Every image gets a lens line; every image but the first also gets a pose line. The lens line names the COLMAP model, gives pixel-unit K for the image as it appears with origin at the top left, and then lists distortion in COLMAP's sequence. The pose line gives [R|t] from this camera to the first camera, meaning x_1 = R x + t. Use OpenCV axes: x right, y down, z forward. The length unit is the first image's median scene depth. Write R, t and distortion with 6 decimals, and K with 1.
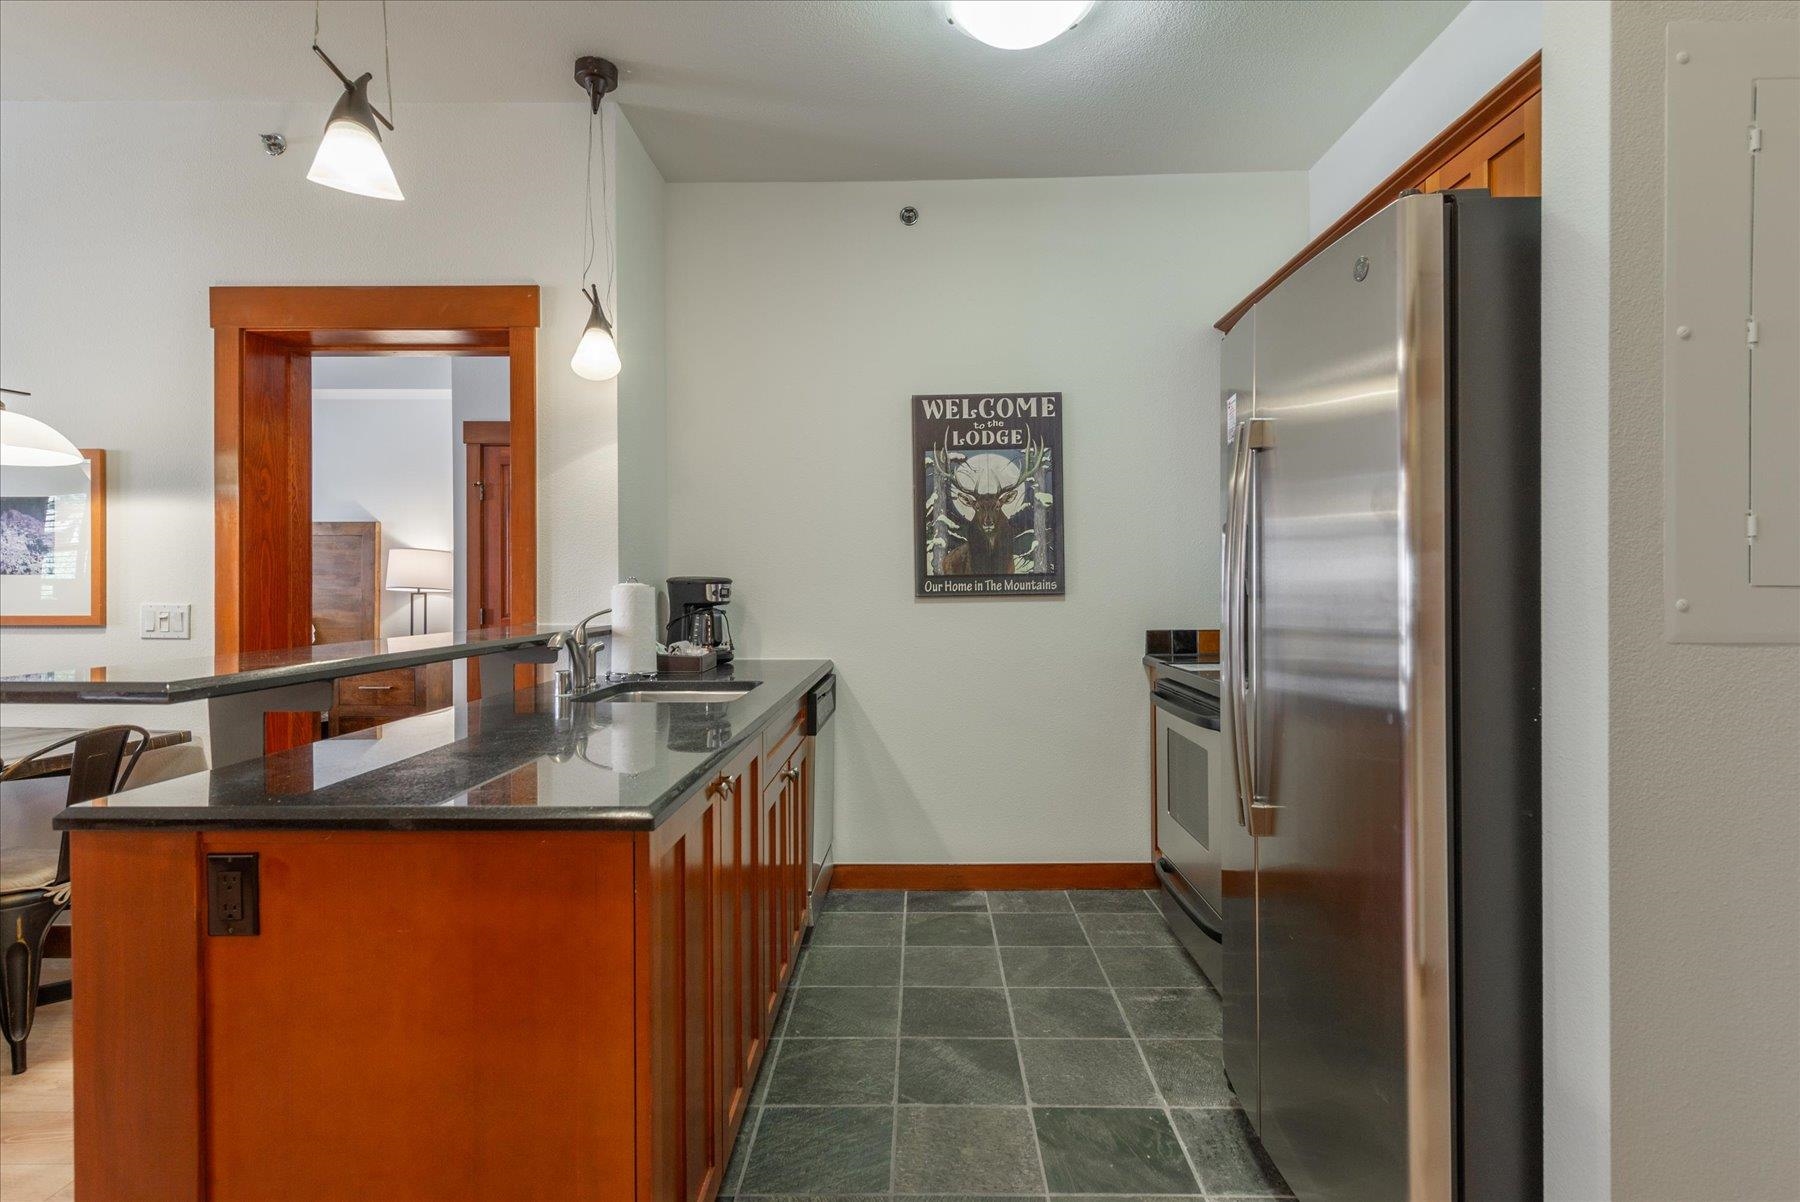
lens RADIAL K [[914.9, 0, 900.6], [0, 914.9, 595.4], [0, 0, 1]] dist [0.000461, -0.000523]
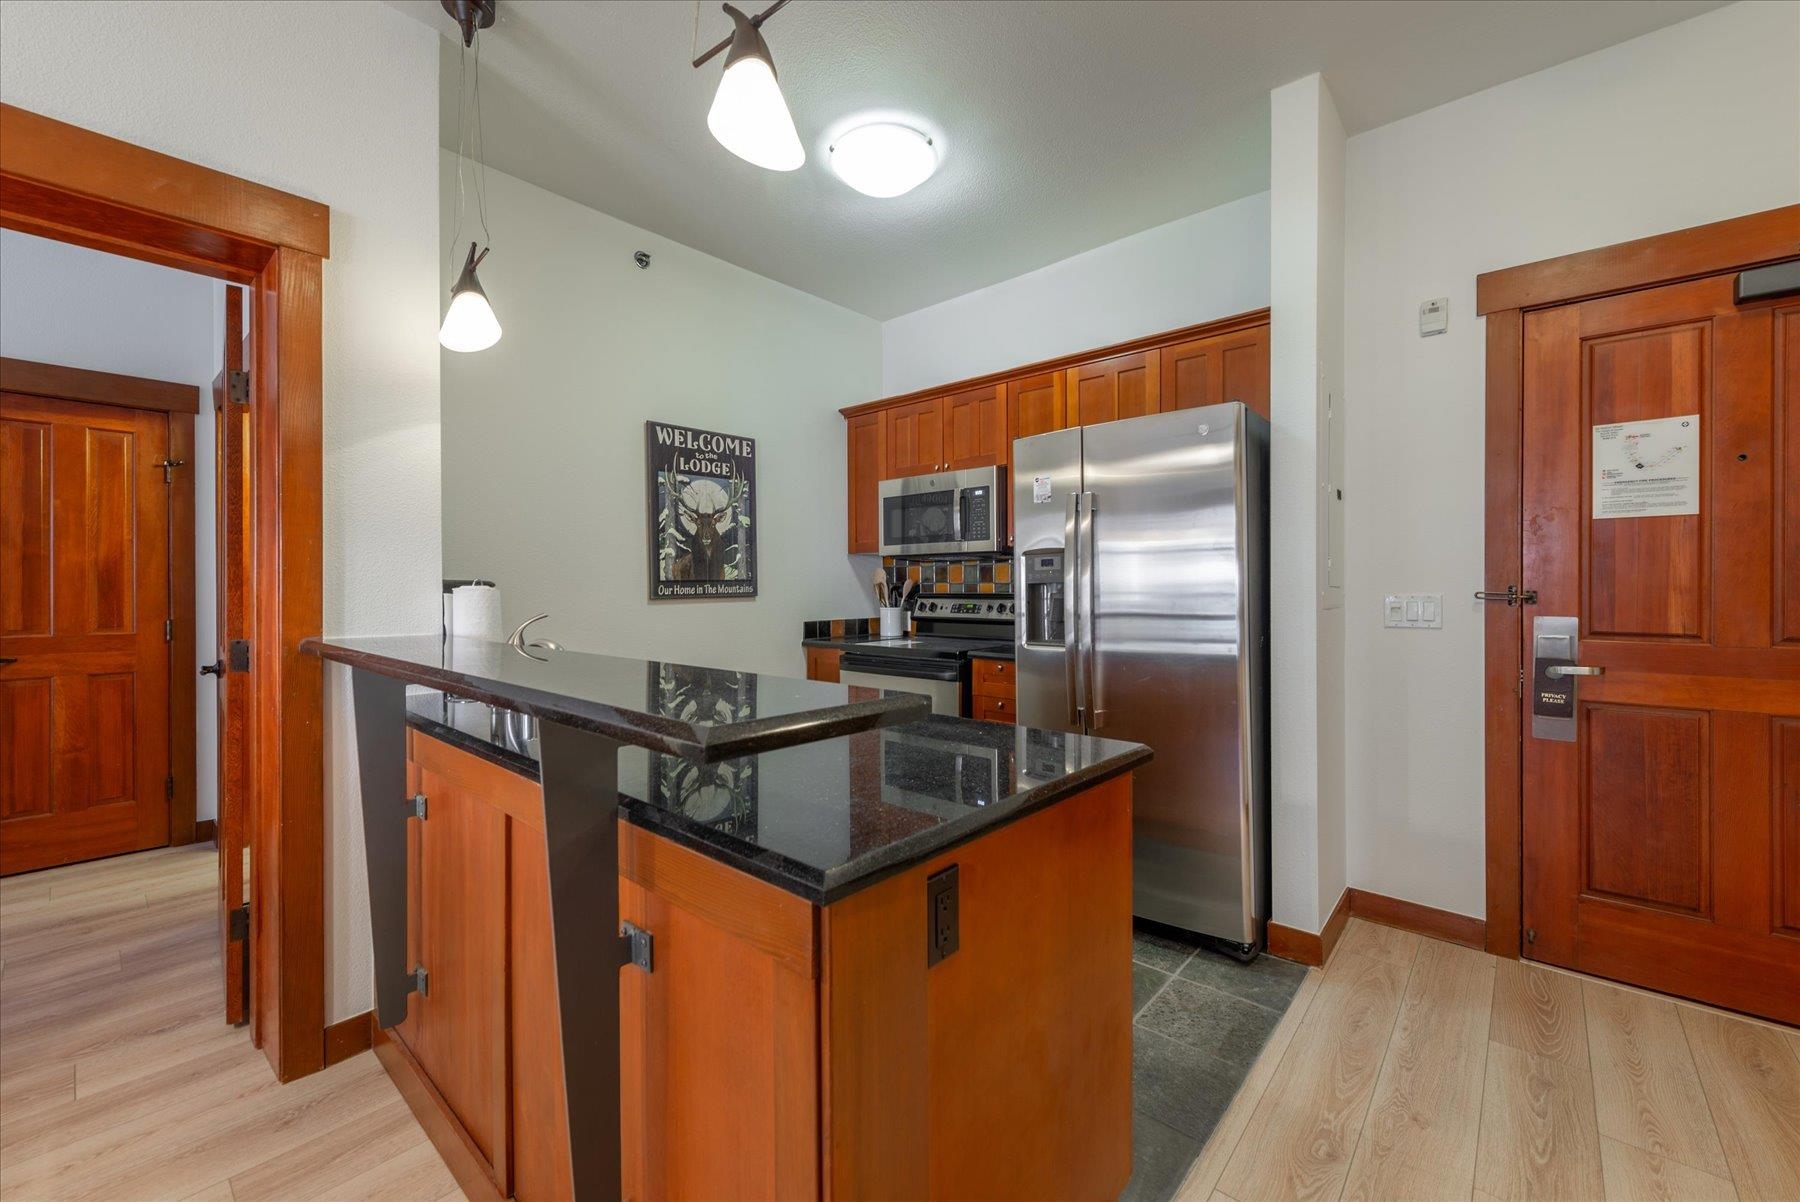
lens RADIAL K [[715.9, 0, 906.5], [0, 715.9, 592.6], [0, 0, 1]] dist [0.002277, -0.000178]
pose [[0.640858, -0.003415, 0.767652, -0.460995], [0.007731, 0.999968, -0.002005, -0.002370], [-0.767621, 0.007220, 0.640864, 0.192122]]
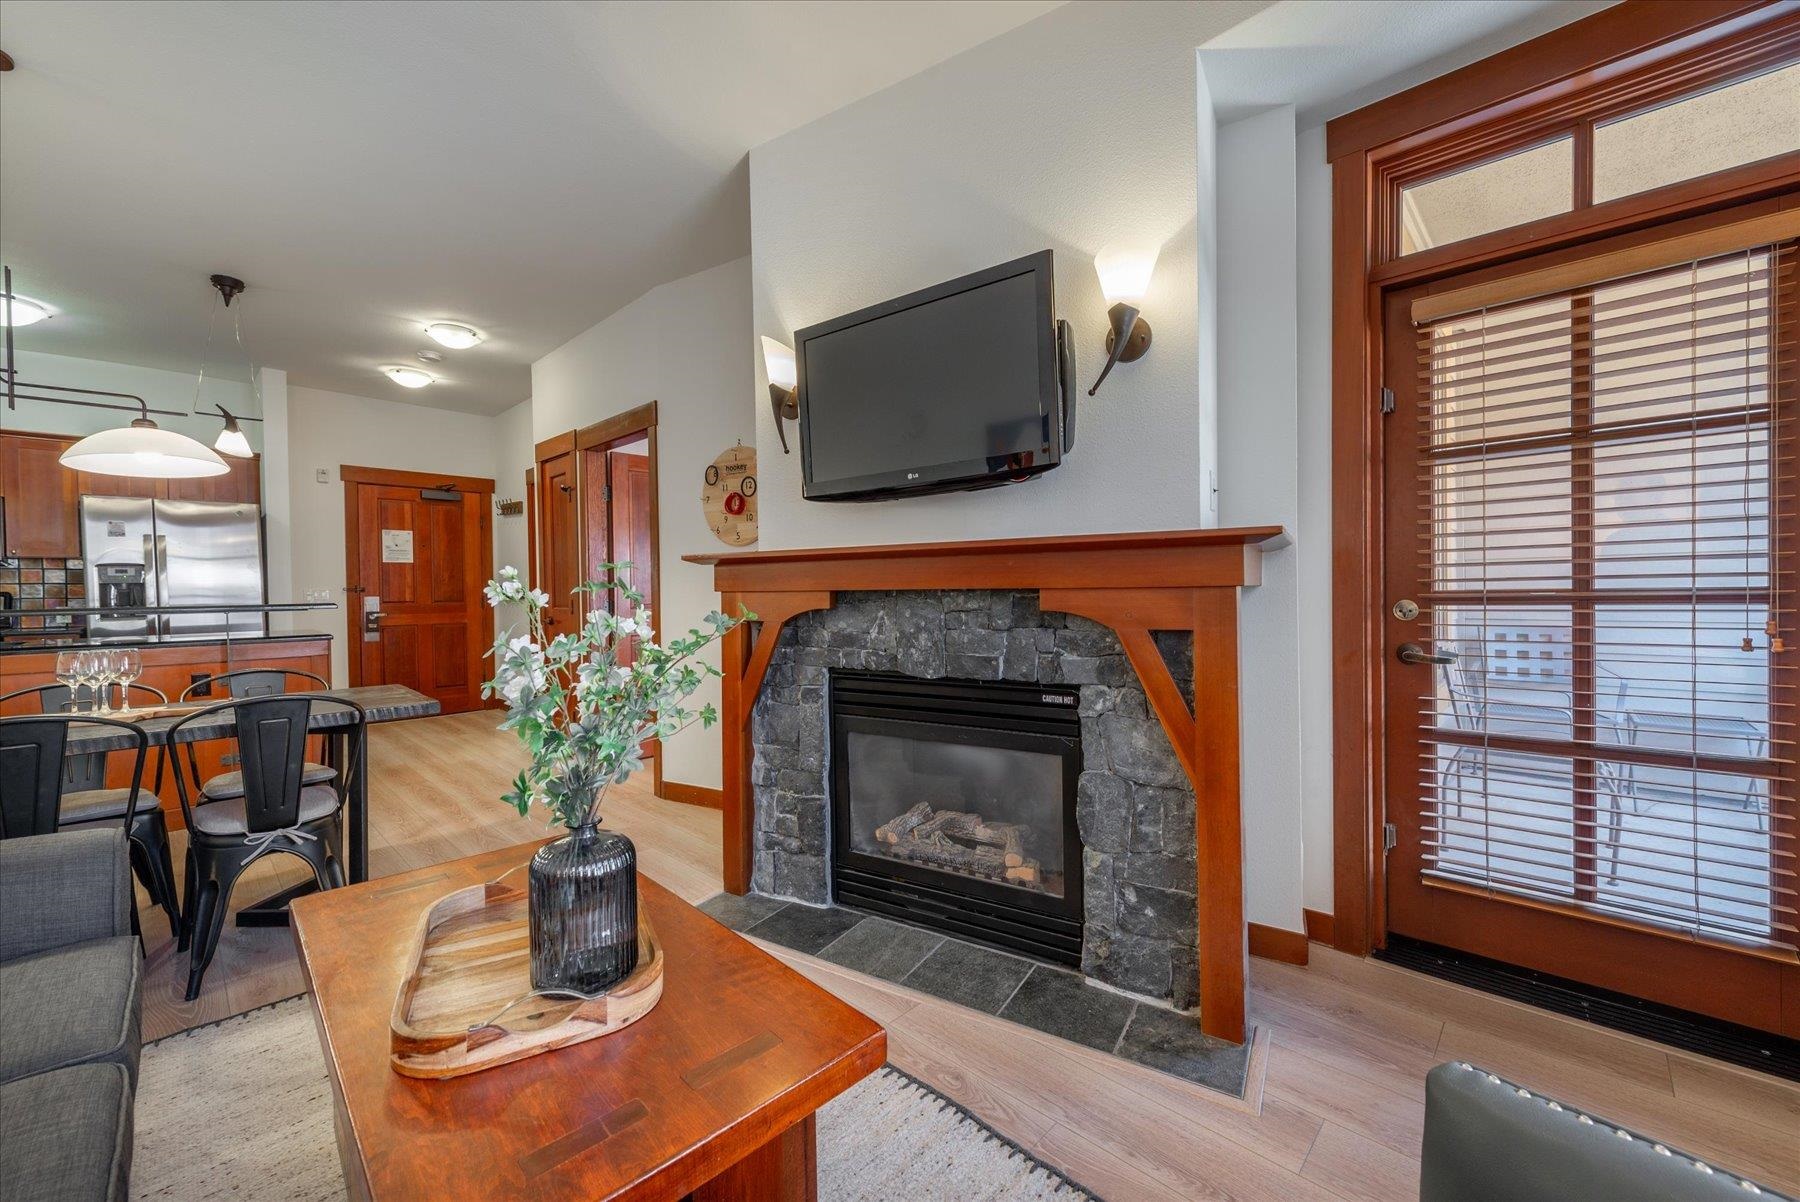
lens RADIAL K [[715.9, 0, 906.8], [0, 715.9, 591.5], [0, 0, 1]] dist [0.002277, -0.000178]
pose [[-0.738939, 0.002462, 0.673768, -1.574060], [0.013752, 0.999840, 0.011430, 0.005667], [-0.673632, 0.017712, -0.738855, 0.519144]]
